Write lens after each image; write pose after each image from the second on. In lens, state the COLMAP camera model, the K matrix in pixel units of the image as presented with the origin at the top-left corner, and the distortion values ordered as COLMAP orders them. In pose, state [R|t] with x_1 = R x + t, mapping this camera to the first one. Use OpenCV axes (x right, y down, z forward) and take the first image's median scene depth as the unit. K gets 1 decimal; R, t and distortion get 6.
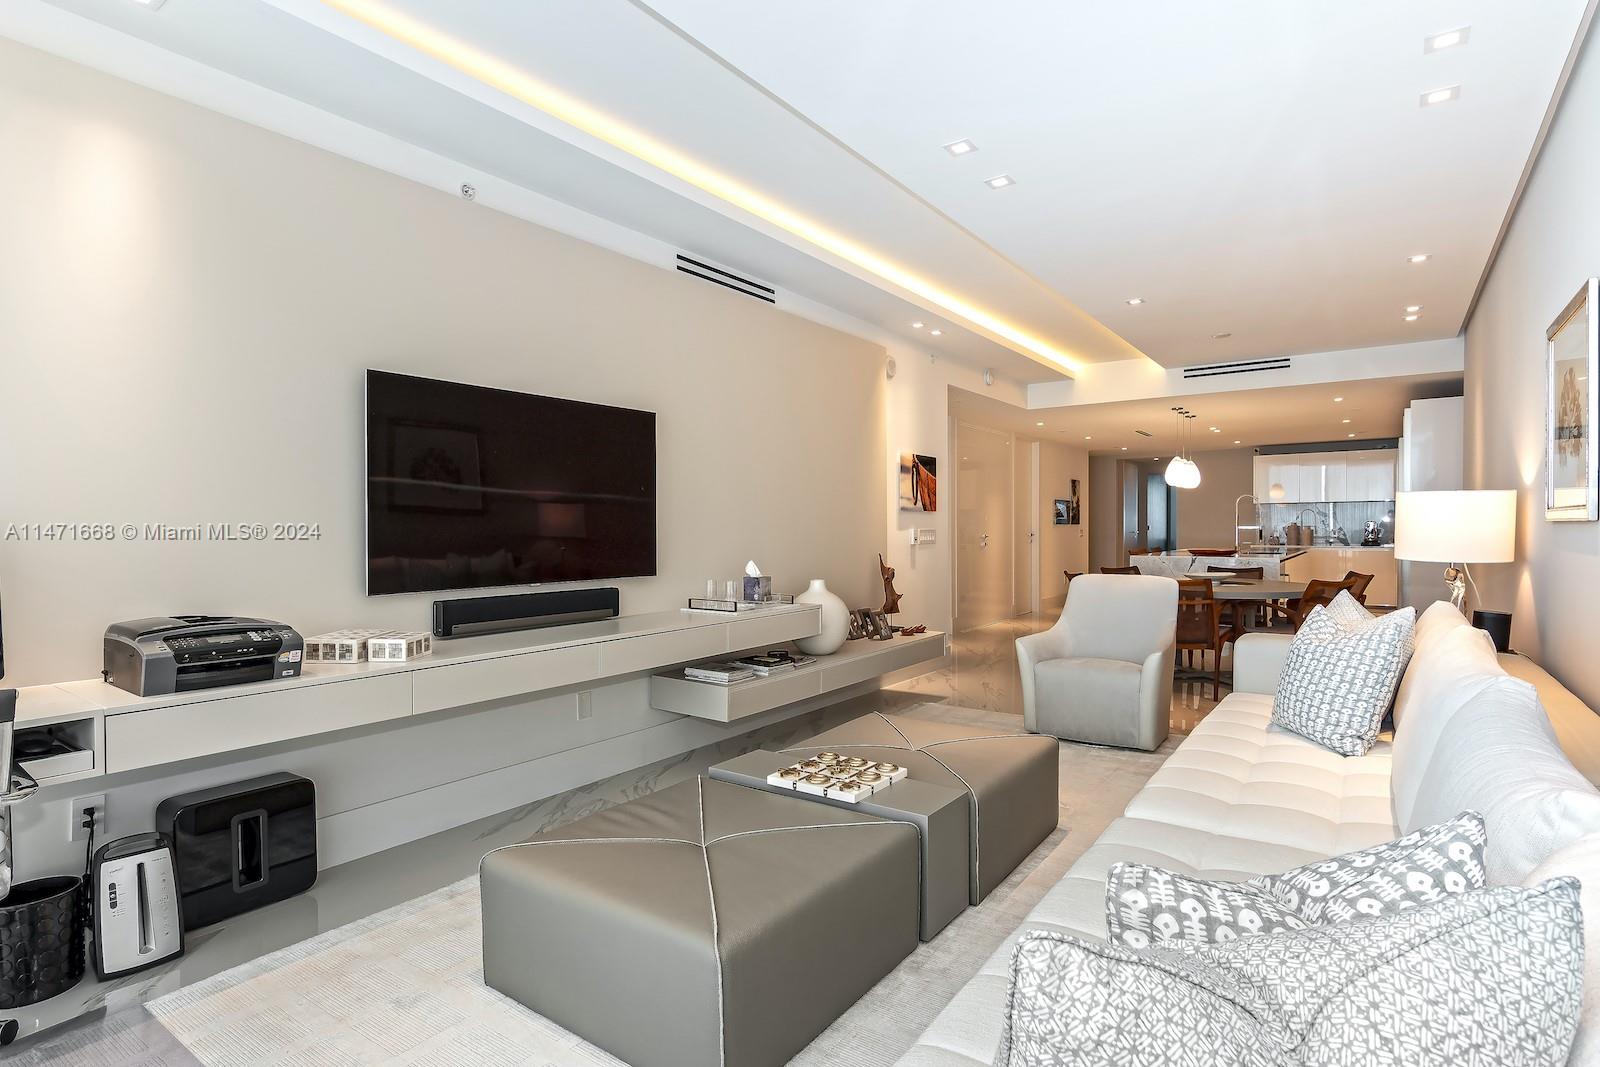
lens RADIAL K [[827.2, 0, 801.2], [0, 827.2, 538.1], [0, 0, 1]] dist [0.002162, -0.000456]
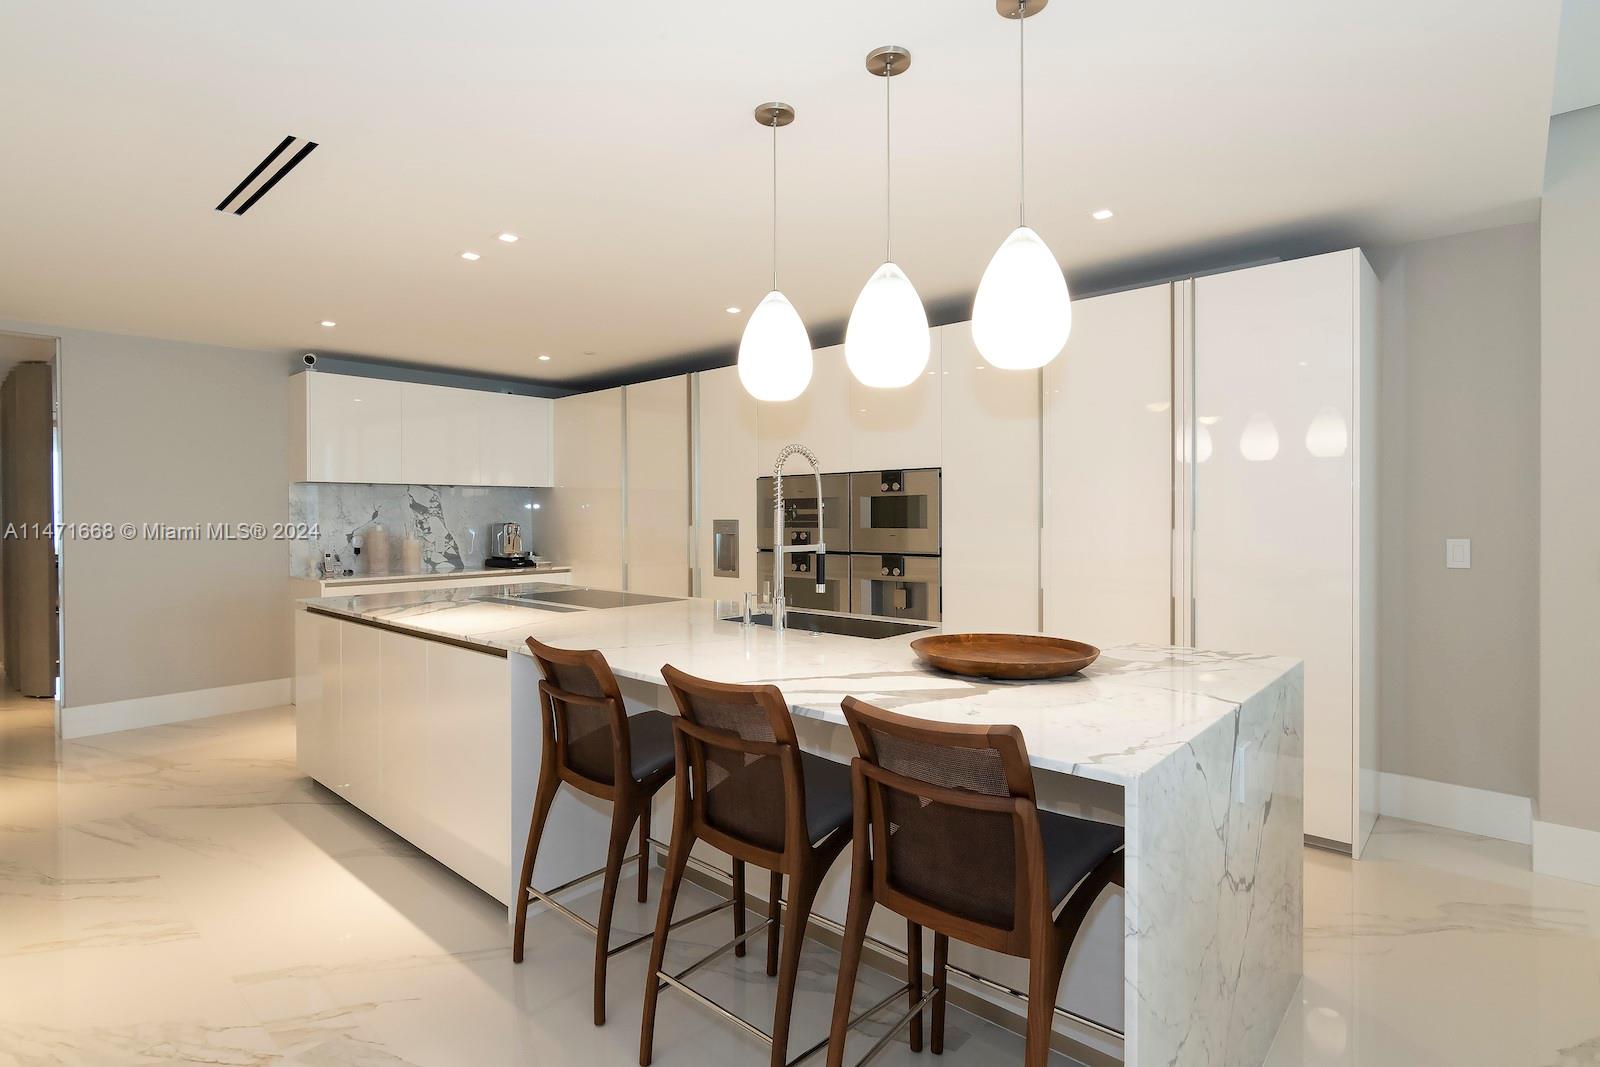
lens RADIAL K [[798.2, 0, 794.9], [0, 798.2, 528.6], [0, 0, 1]] dist [-0.003412, -0.000868]
pose [[0.113537, -0.006625, 0.993512, 0.180381], [0.013960, 0.999890, 0.005072, -0.017113], [-0.993436, 0.013294, 0.113617, 0.779629]]
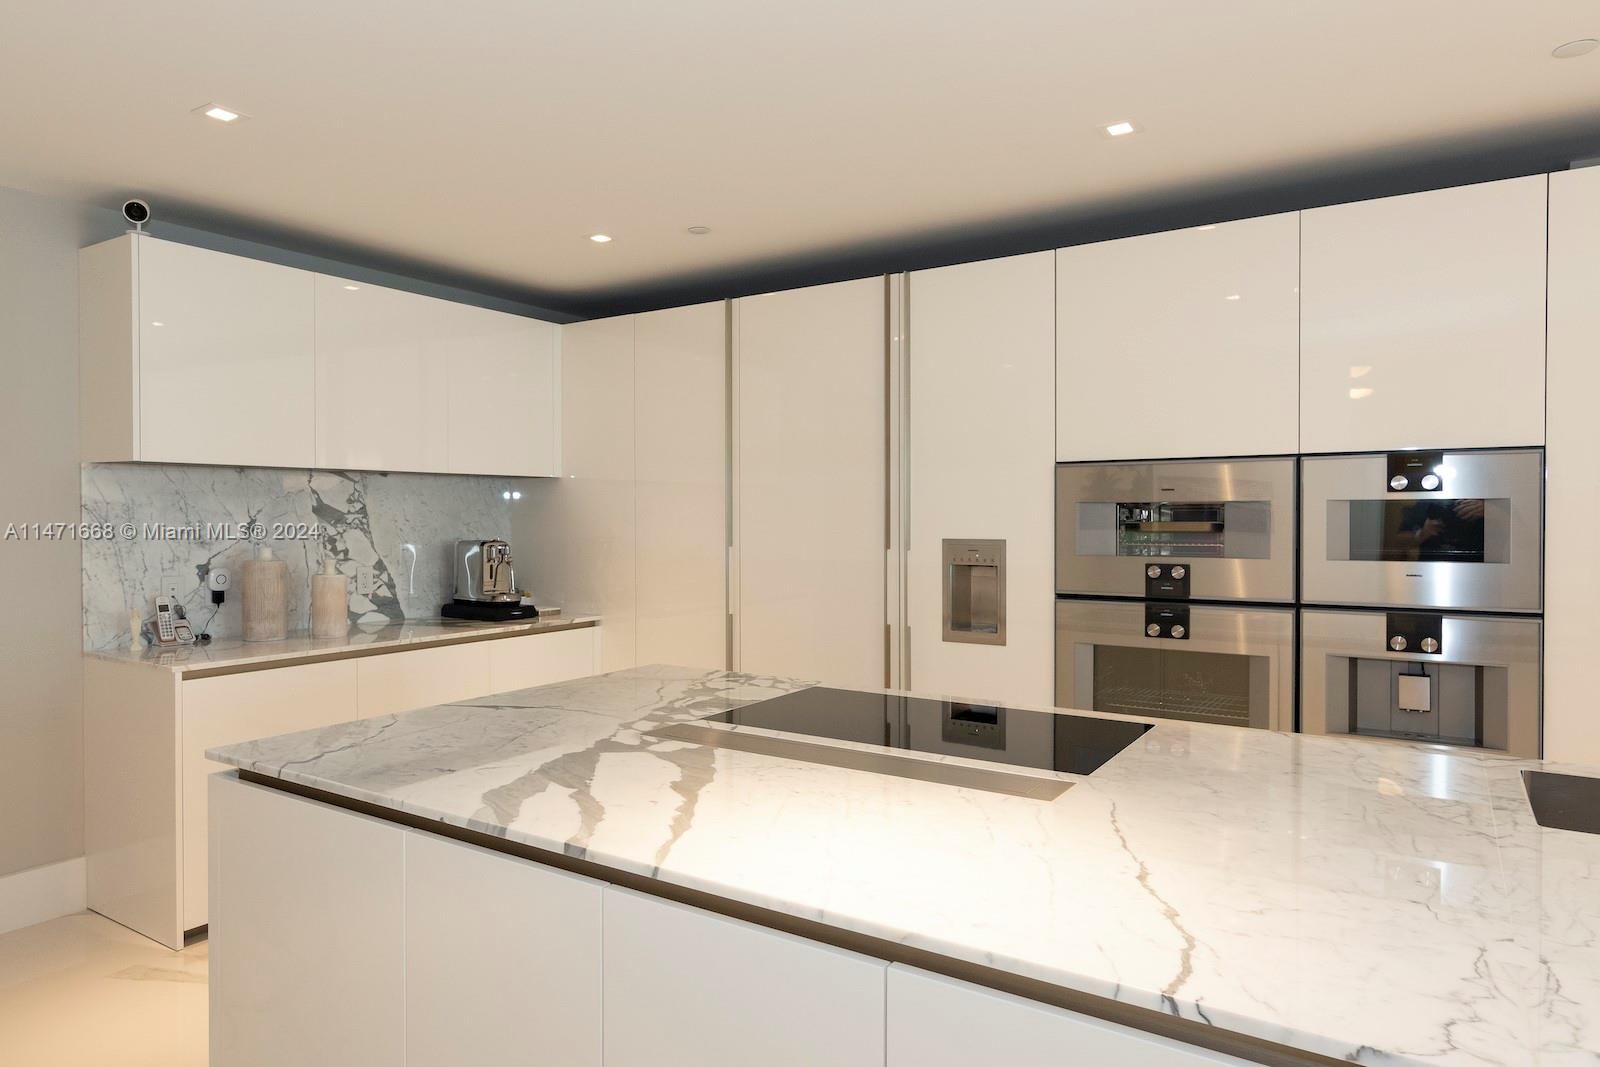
lens RADIAL K [[978.7, 0, 800.0], [0, 978.7, 533.5], [0, 0, 1]] dist [0.005444, 0.001347]
pose [[-0.041341, -0.009002, 0.999105, 0.322659], [0.012523, 0.999876, 0.009527, -0.025853], [-0.999067, 0.012906, -0.041223, 0.936380]]
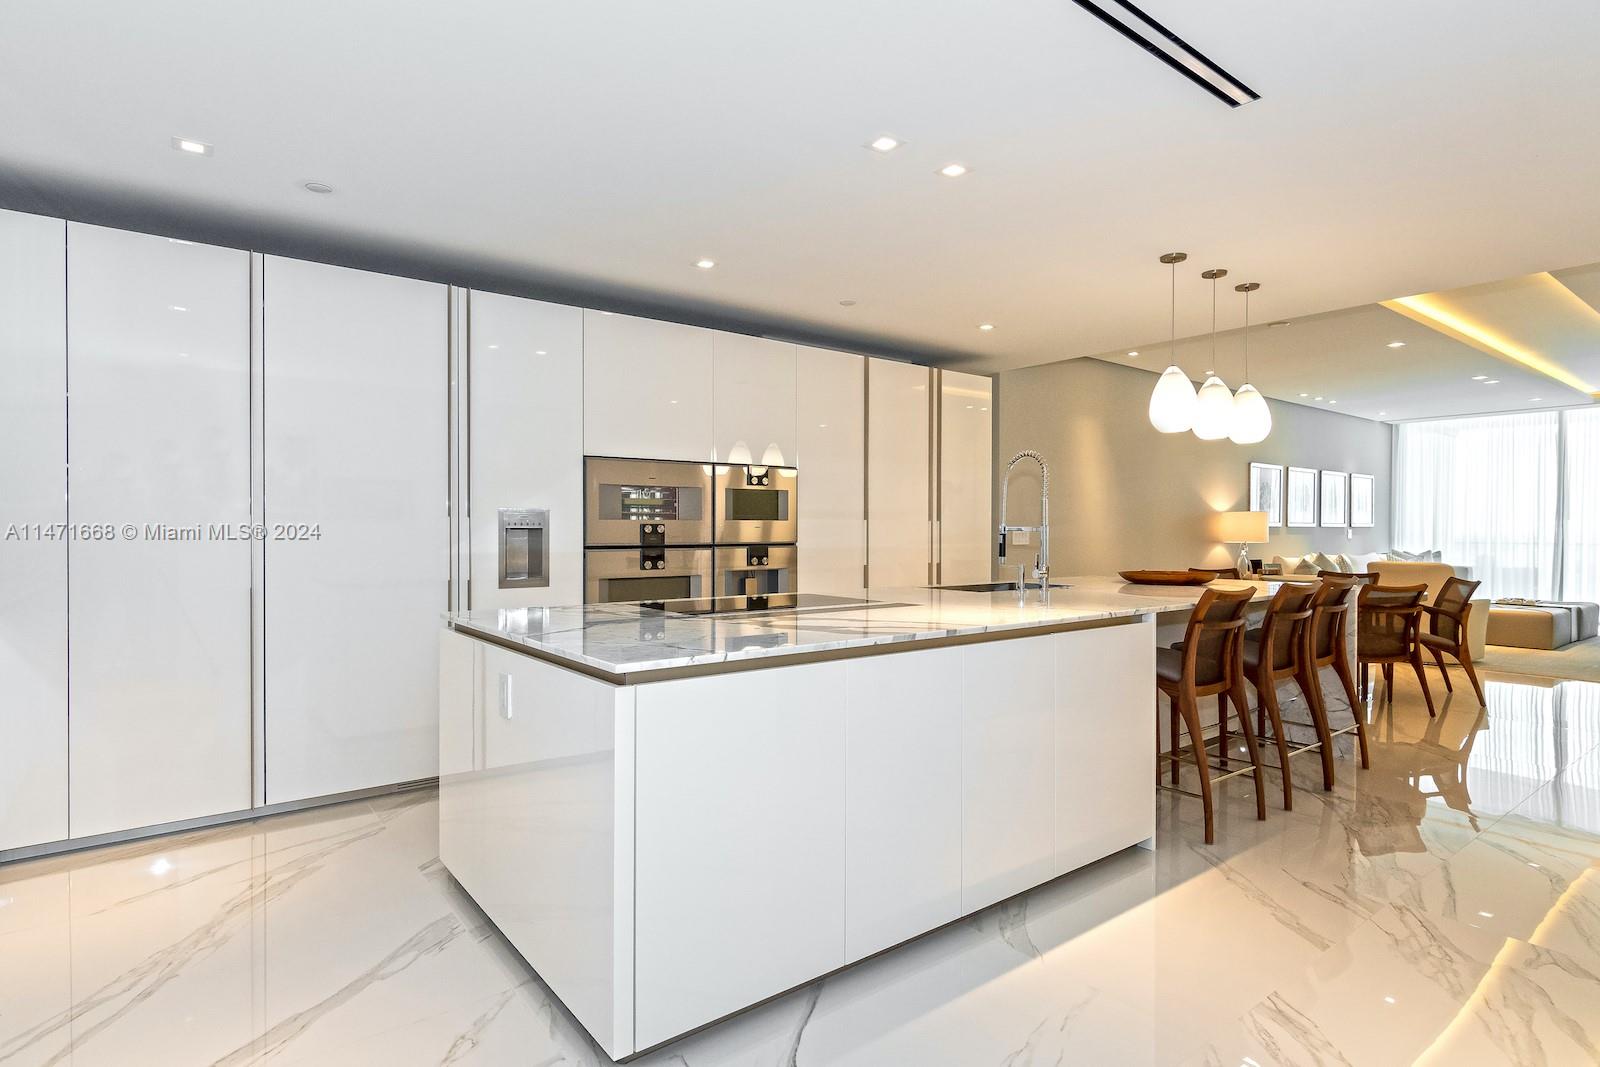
lens RADIAL K [[827.2, 0, 801.2], [0, 827.2, 538.1], [0, 0, 1]] dist [0.002162, -0.000456]
pose [[-0.956723, 0.003583, 0.290977, 0.419295], [0.009967, 0.999741, 0.020462, -0.013949], [-0.290828, 0.022477, -0.956511, 1.166268]]
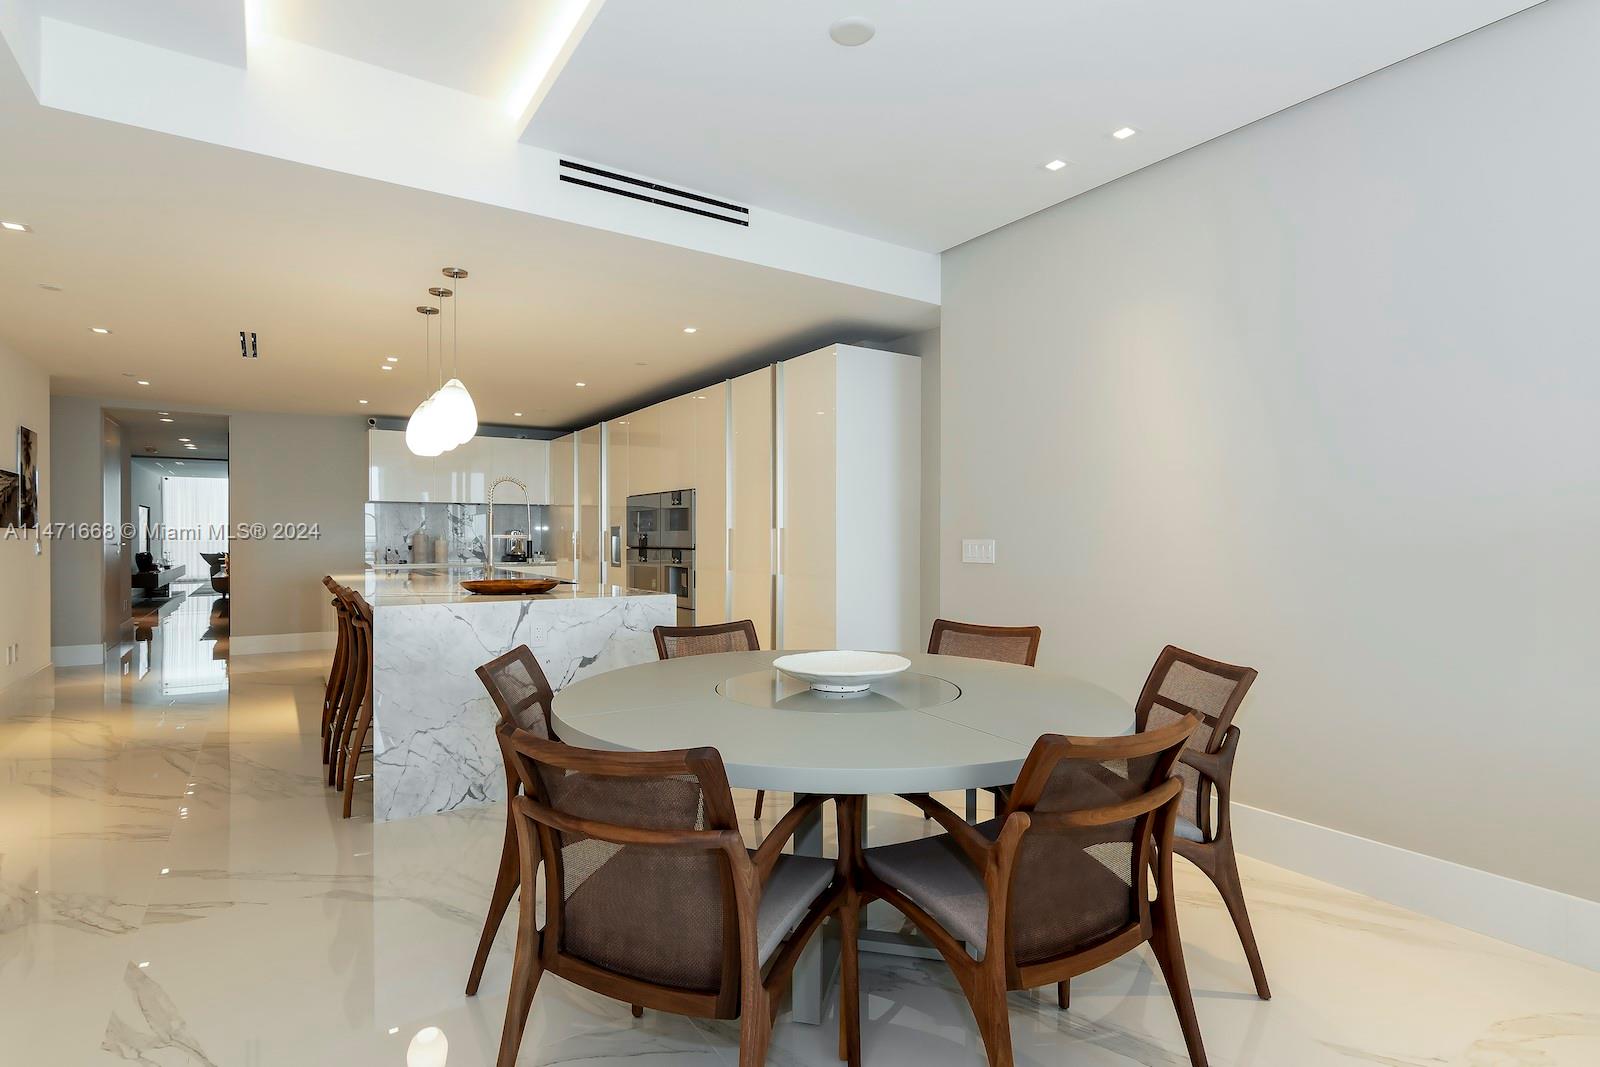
lens RADIAL K [[785.4, 0, 795.7], [0, 785.4, 538.4], [0, 0, 1]] dist [-0.002611, -0.000390]
pose [[0.359946, 0.002948, 0.932969, 0.091179], [0.008340, 0.999945, -0.006378, -0.005198], [-0.932936, 0.010077, 0.359901, 0.505339]]
